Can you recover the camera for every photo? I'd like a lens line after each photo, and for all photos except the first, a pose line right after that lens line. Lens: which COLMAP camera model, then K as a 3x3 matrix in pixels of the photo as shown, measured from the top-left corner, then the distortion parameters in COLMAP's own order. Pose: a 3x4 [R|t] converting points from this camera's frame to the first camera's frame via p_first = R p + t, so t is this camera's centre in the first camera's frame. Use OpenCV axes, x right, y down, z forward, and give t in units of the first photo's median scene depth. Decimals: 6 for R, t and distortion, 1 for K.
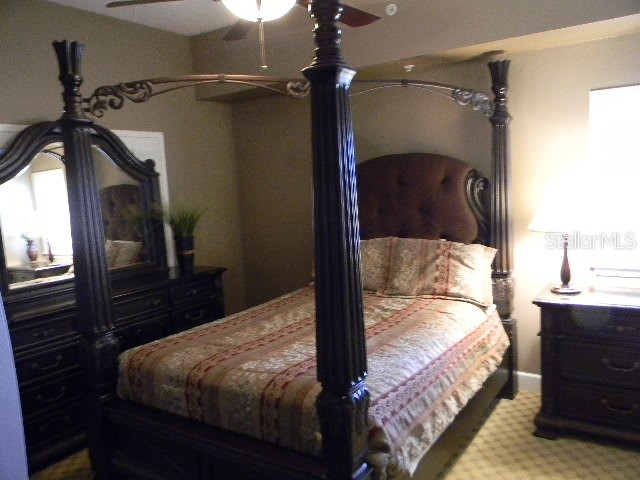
lens RADIAL K [[516.3, 0, 320.0], [0, 516.3, 240.0], [0, 0, 1]] dist [-0.010684, -0.002281]
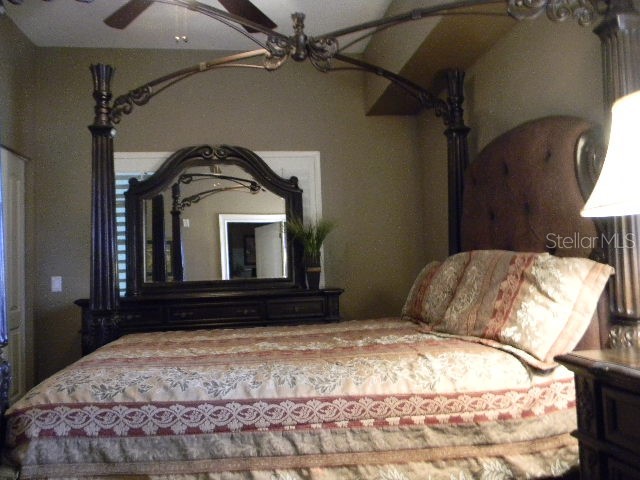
lens RADIAL K [[516.3, 0, 320.0], [0, 516.3, 240.0], [0, 0, 1]] dist [-0.010684, -0.002281]
pose [[0.670901, -0.008593, -0.741497, 0.532790], [-0.084891, 0.992469, -0.088310, 0.061630], [0.736672, 0.122193, 0.665119, 0.437597]]
